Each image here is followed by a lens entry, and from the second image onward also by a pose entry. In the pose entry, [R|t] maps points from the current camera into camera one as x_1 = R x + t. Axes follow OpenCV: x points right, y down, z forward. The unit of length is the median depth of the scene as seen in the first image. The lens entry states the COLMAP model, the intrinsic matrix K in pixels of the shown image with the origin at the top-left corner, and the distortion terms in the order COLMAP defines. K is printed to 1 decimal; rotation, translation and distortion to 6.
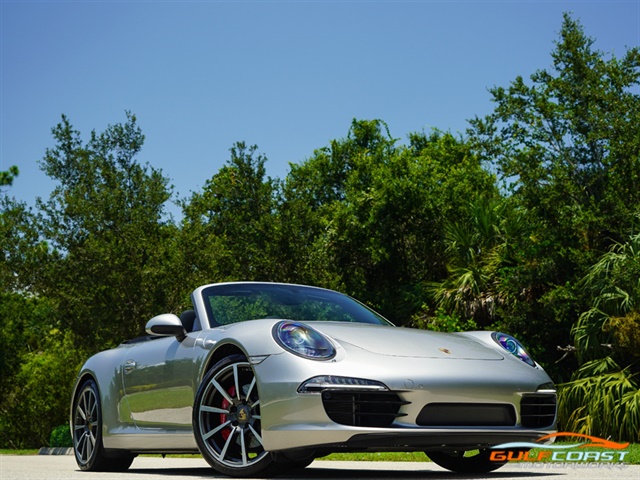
lens RADIAL K [[1070.9, 0, 330.4], [0, 1070.9, 232.7], [0, 0, 1]] dist [-0.046355, 0.000000]
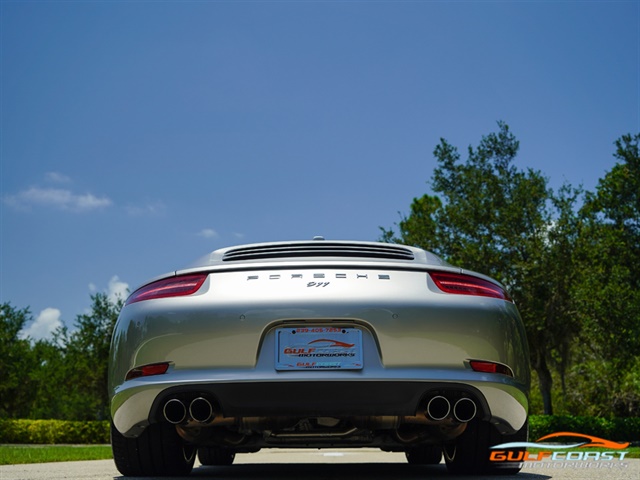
lens RADIAL K [[855.7, 0, 322.6], [0, 855.7, 240.0], [0, 0, 1]] dist [0.018524, 0.000000]
pose [[0.865759, -0.125721, -0.484413, 0.049520], [0.105813, 0.992034, -0.068353, 0.039964], [0.489147, 0.007920, 0.872165, 0.182551]]
